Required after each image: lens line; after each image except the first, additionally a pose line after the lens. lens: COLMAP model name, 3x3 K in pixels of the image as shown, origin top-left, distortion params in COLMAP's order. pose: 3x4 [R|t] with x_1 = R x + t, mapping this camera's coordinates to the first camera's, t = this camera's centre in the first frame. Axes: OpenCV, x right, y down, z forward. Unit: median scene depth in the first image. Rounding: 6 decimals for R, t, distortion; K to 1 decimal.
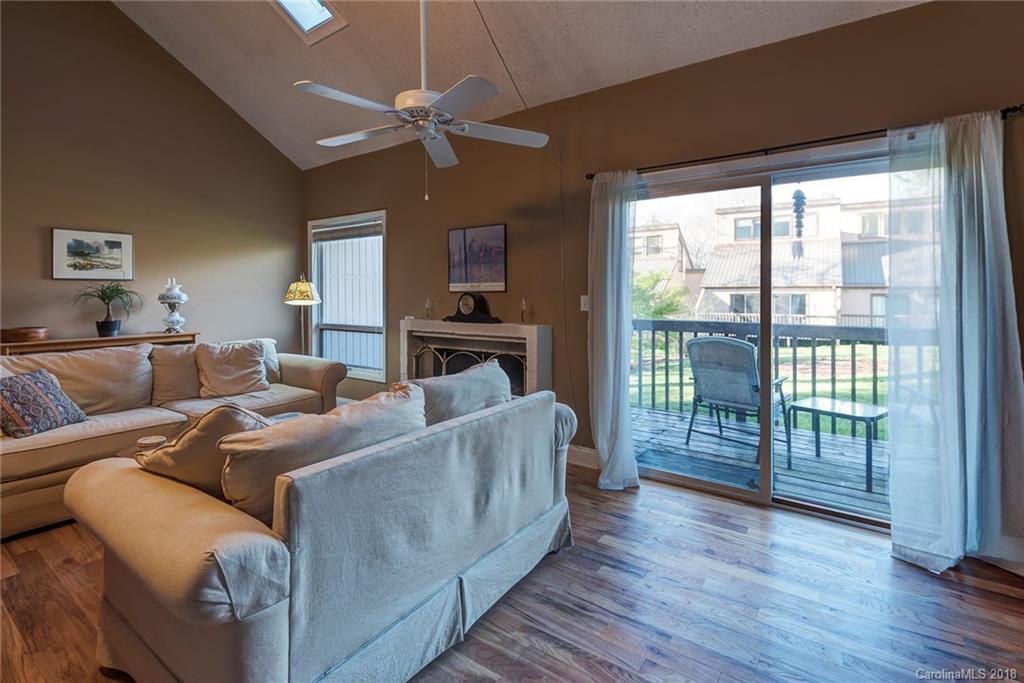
lens RADIAL K [[478.7, 0, 511.5], [0, 478.7, 297.5], [0, 0, 1]] dist [-0.000169, -0.000867]
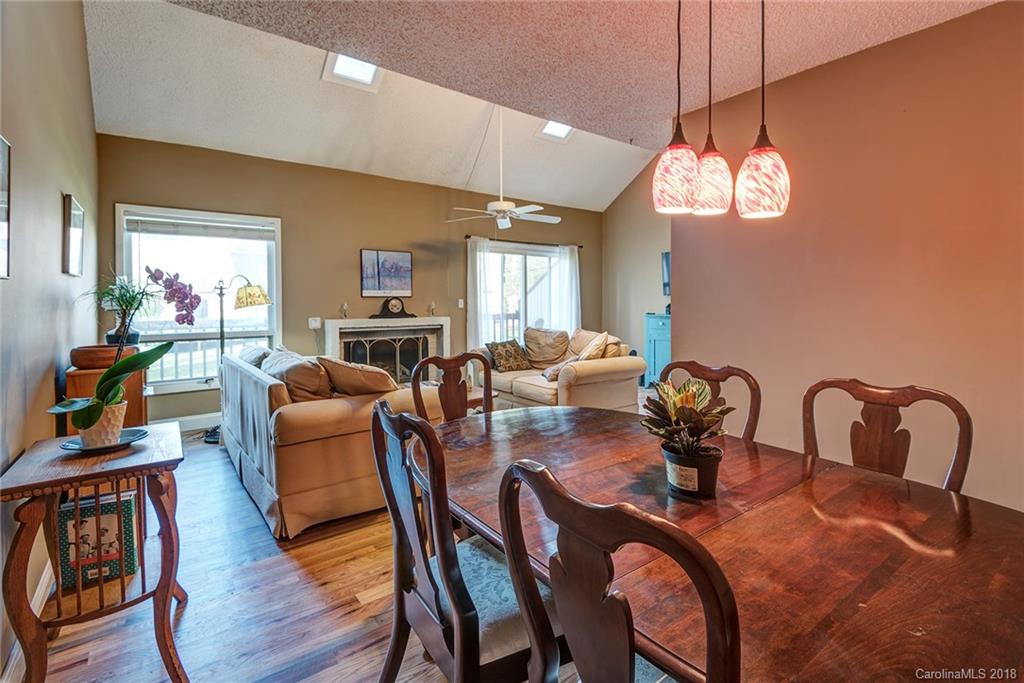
lens RADIAL K [[478.7, 0, 511.5], [0, 478.7, 297.5], [0, 0, 1]] dist [-0.000169, -0.000867]
pose [[0.298415, 0.004765, 0.954424, -1.312679], [0.006497, 0.999954, -0.007023, 0.002922], [-0.954414, 0.008297, 0.298370, 0.226436]]
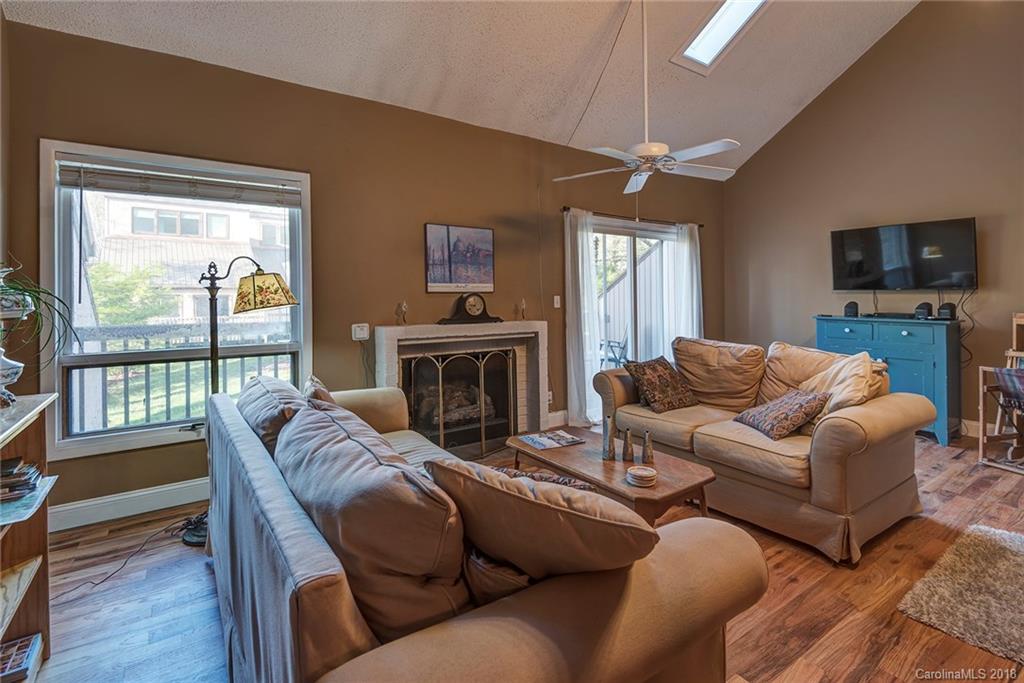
lens RADIAL K [[491.3, 0, 529.1], [0, 491.3, 293.6], [0, 0, 1]] dist [0.001593, -0.000040]
pose [[0.317935, 0.004971, 0.948099, -0.984092], [0.008413, 0.999932, -0.008064, -0.000276], [-0.948075, 0.010541, 0.317872, 0.546026]]
